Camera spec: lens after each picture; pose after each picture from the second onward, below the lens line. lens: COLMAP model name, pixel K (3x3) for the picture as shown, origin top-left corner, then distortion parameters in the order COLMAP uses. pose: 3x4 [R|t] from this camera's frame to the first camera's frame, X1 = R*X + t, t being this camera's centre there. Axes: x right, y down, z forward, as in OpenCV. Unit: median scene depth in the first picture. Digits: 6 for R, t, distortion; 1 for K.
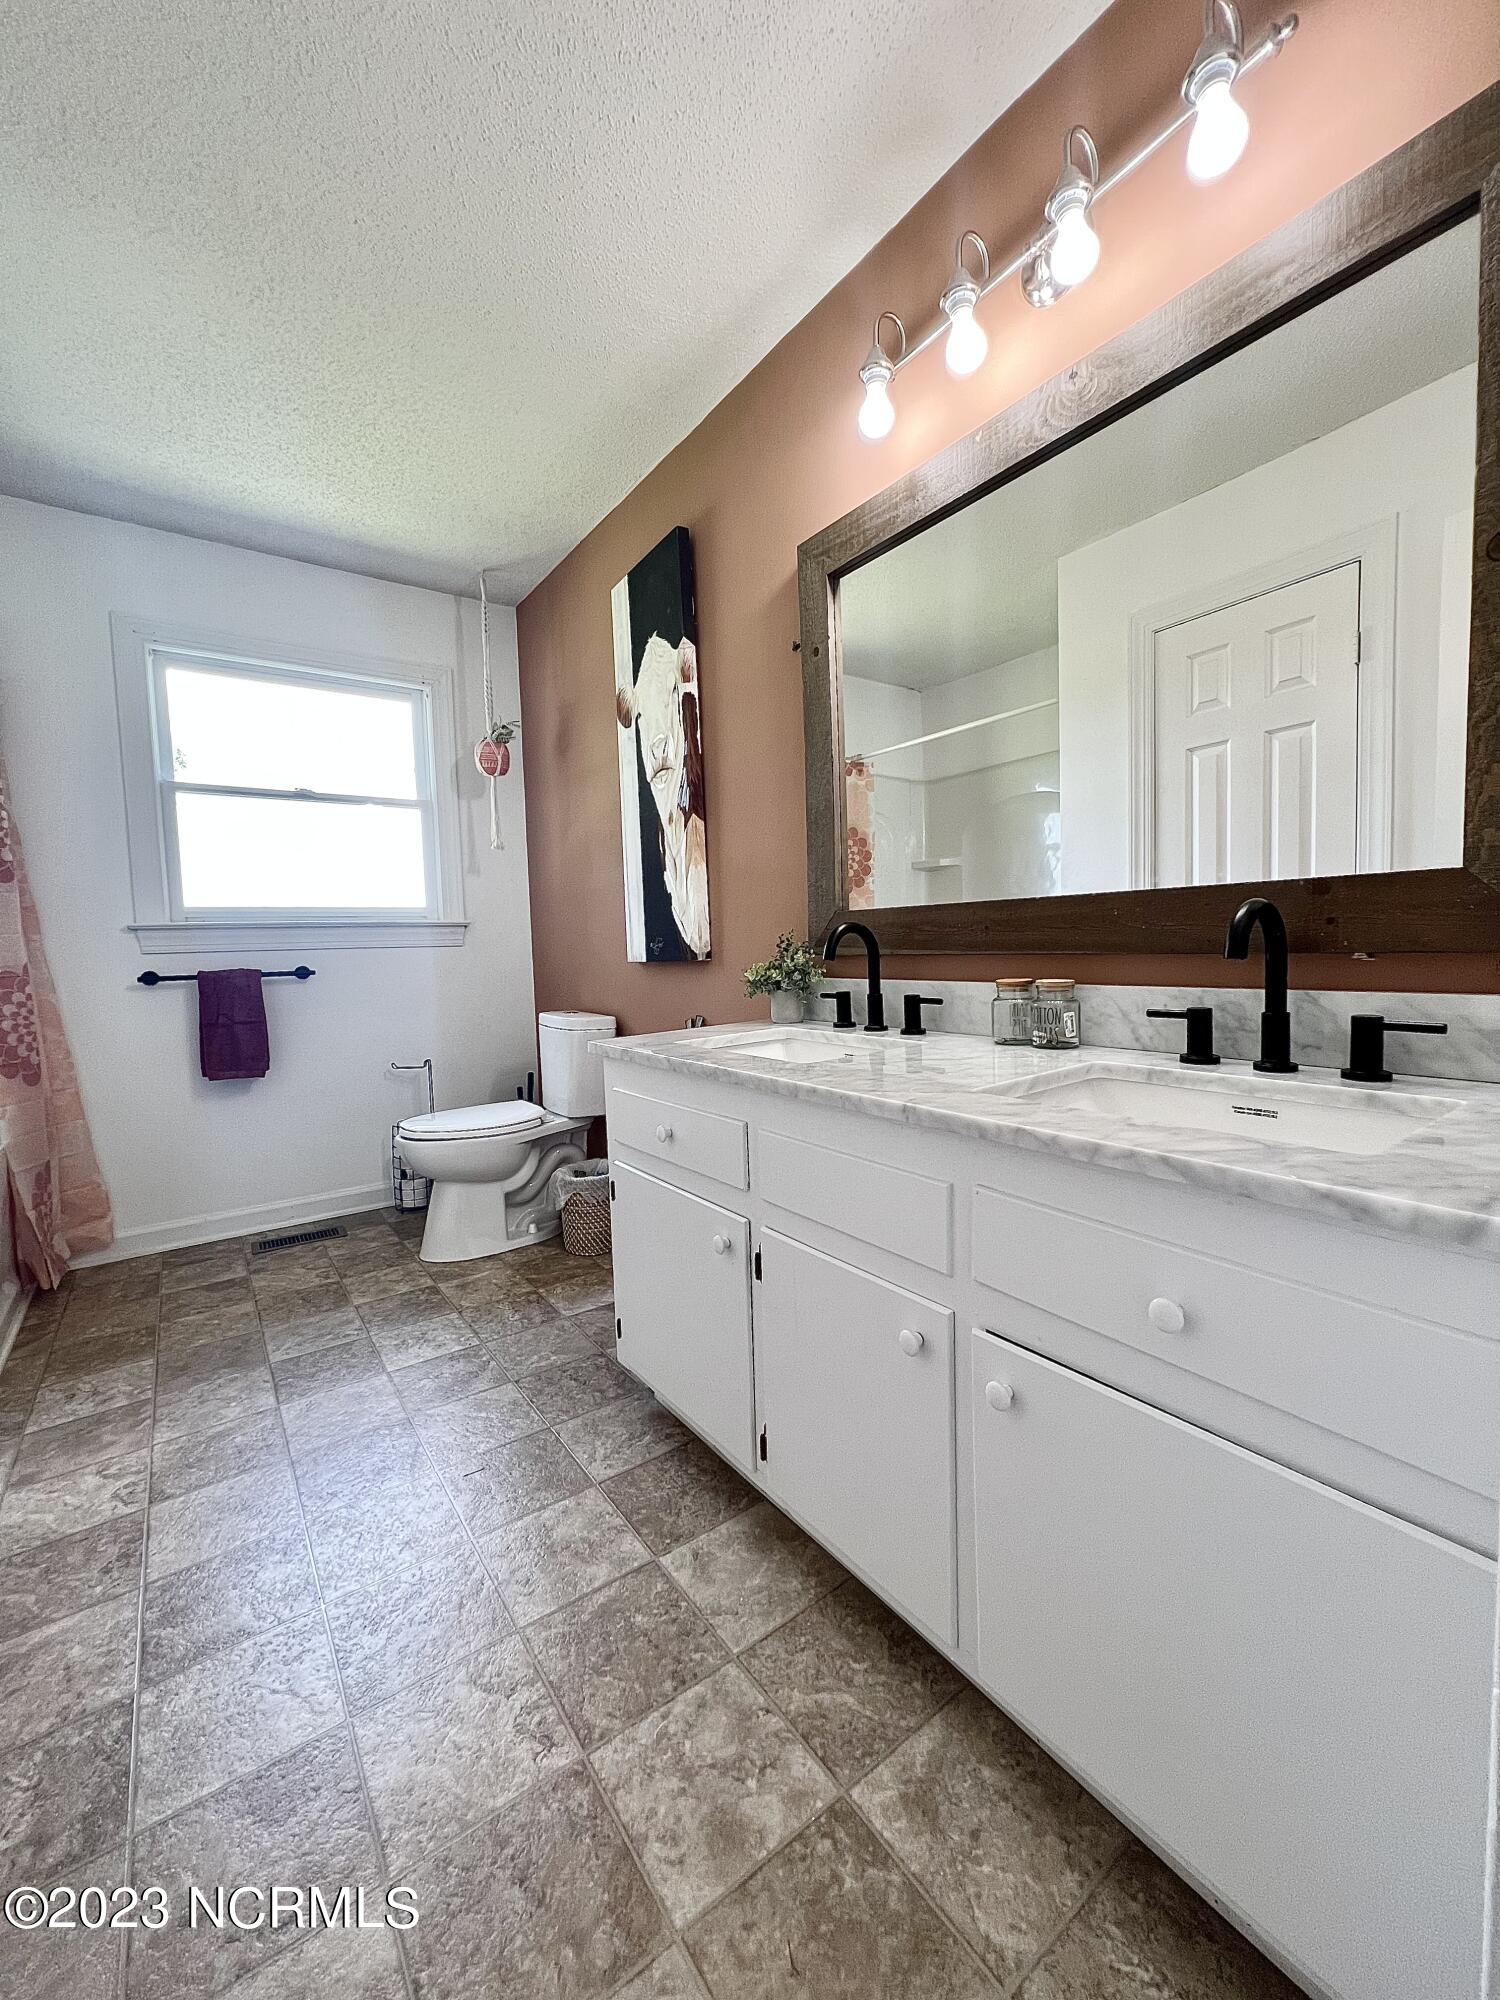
lens RADIAL K [[790.7, 0, 750.0], [0, 790.7, 1000.0], [0, 0, 1]] dist [-0.002519, -0.000188]
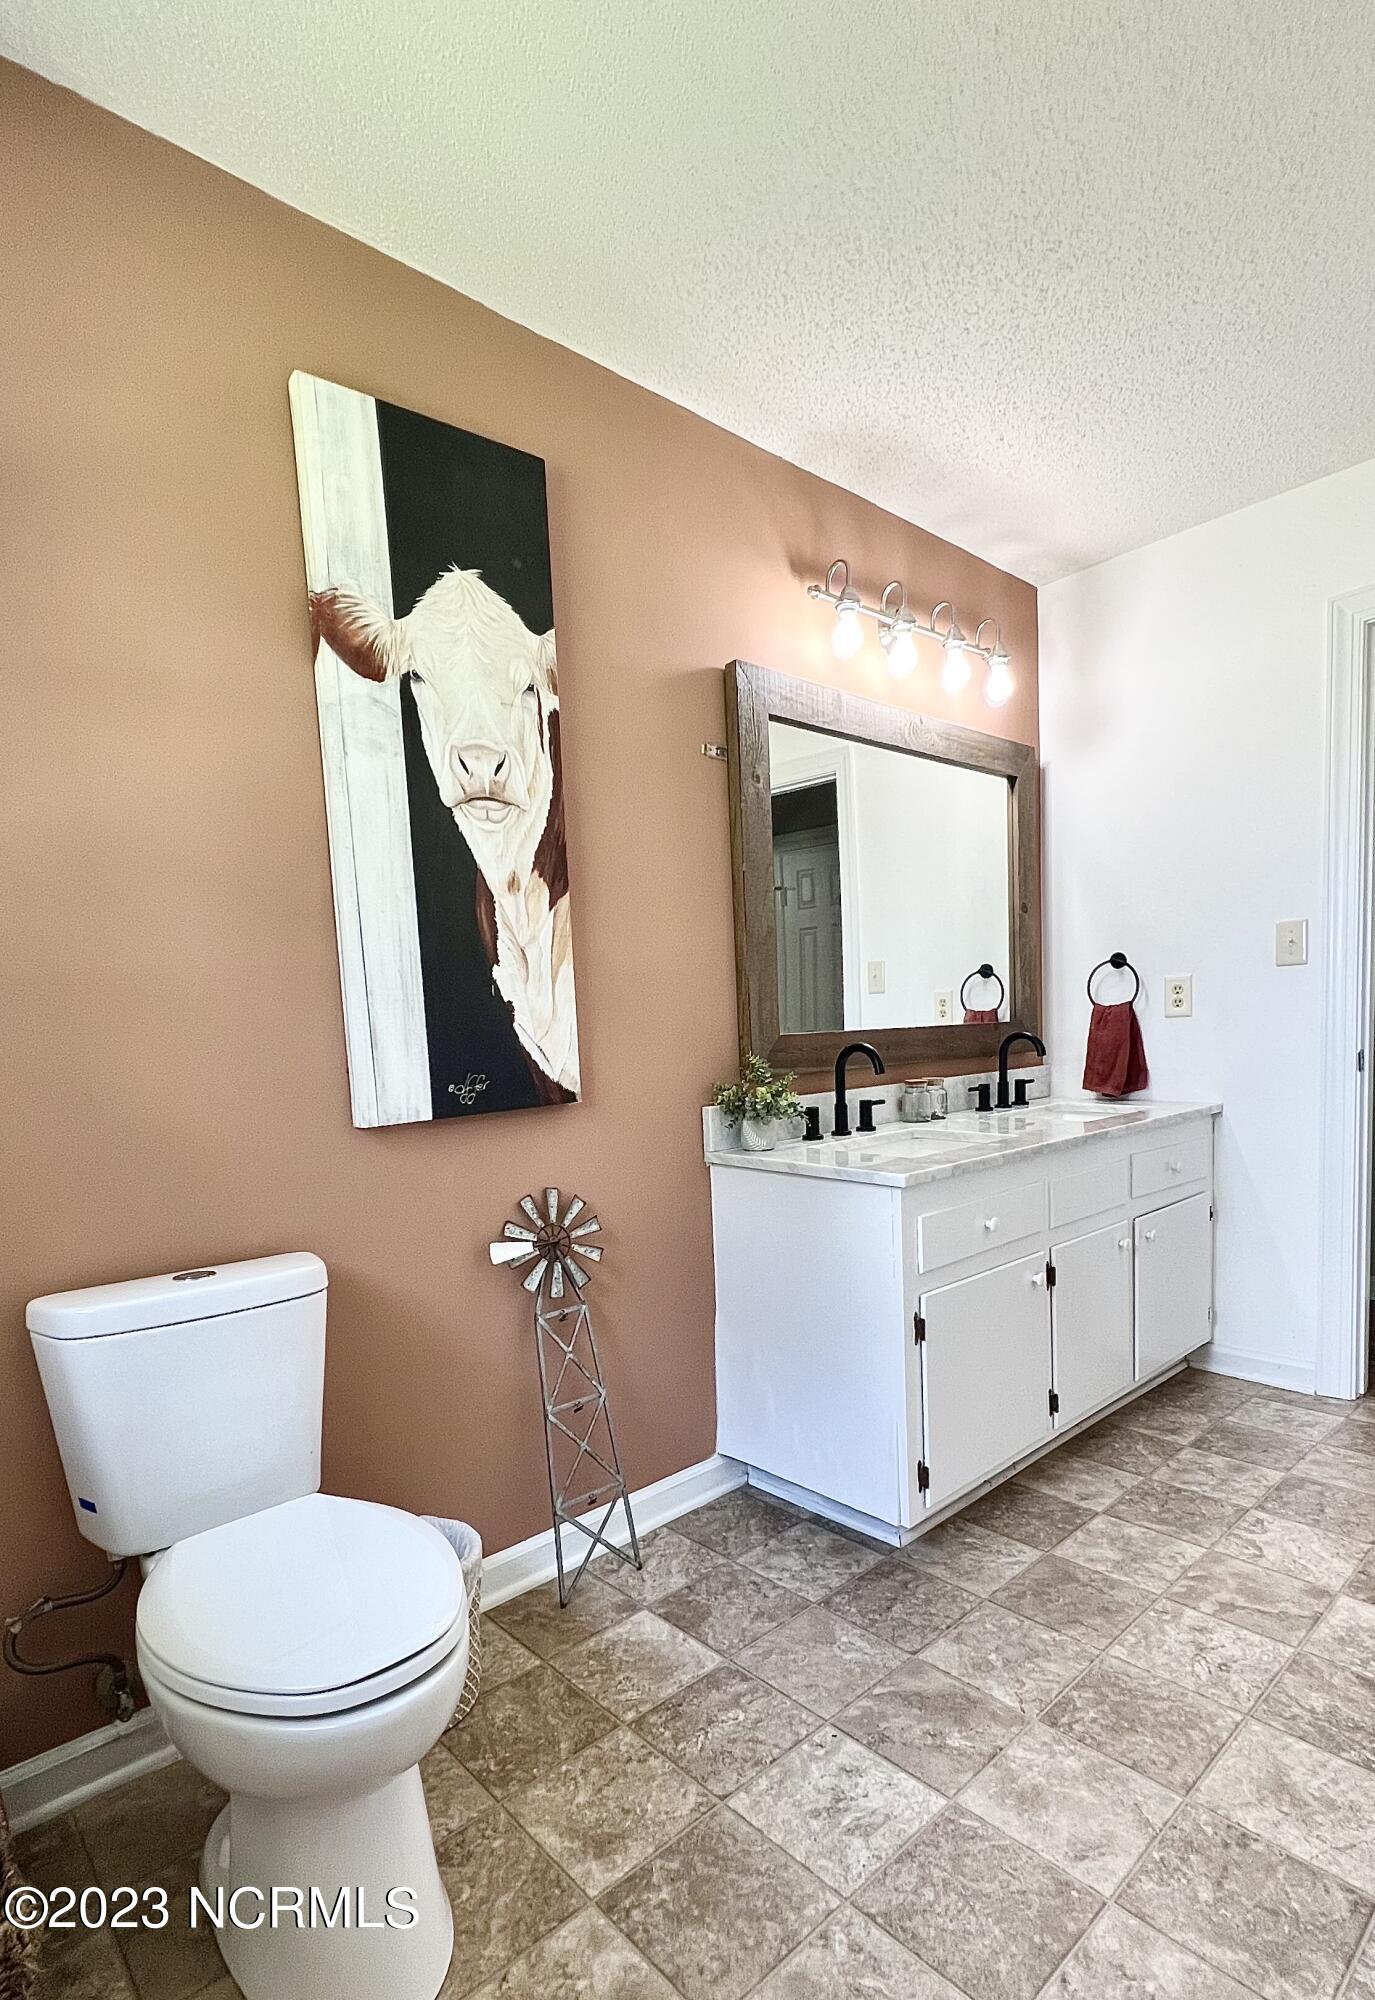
lens RADIAL K [[1005.6, 0, 686.4], [0, 1005.6, 1120.2], [0, 0, 1]] dist [0.000009, 0.000089]
pose [[-0.104367, -0.057879, 0.992853, -0.943030], [0.122814, 0.989914, 0.070618, -0.084111], [-0.986927, 0.129307, -0.096206, 0.986540]]
